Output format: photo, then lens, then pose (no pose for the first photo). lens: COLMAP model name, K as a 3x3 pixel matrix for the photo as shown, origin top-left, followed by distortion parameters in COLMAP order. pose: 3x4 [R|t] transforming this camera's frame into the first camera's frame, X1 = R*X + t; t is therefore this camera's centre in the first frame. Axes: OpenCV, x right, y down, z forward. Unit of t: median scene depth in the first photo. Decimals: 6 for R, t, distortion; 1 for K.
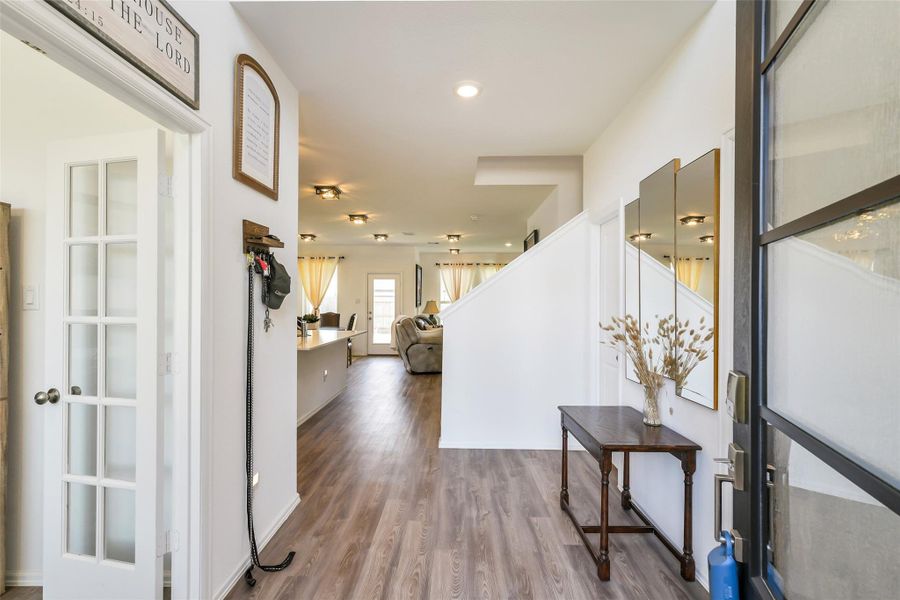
lens RADIAL K [[394.4, 0, 442.2], [0, 394.4, 295.9], [0, 0, 1]] dist [-0.009464, -0.004092]
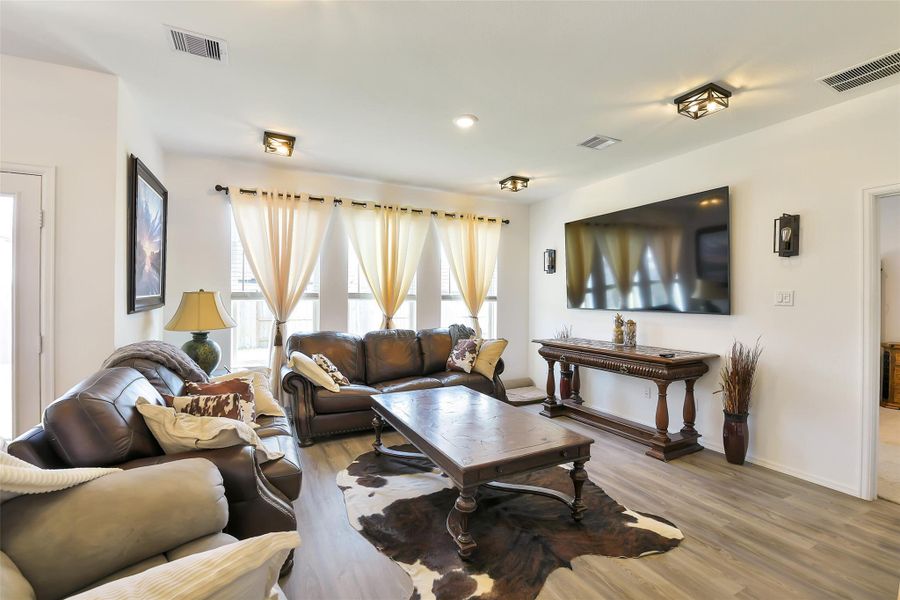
lens RADIAL K [[394.4, 0, 451.5], [0, 394.4, 296.1], [0, 0, 1]] dist [-0.009464, -0.004092]
pose [[0.874770, 0.002712, 0.484531, -0.001852], [-0.011191, 0.999831, 0.014609, 0.009023], [-0.484409, -0.018202, 0.874652, 0.604780]]
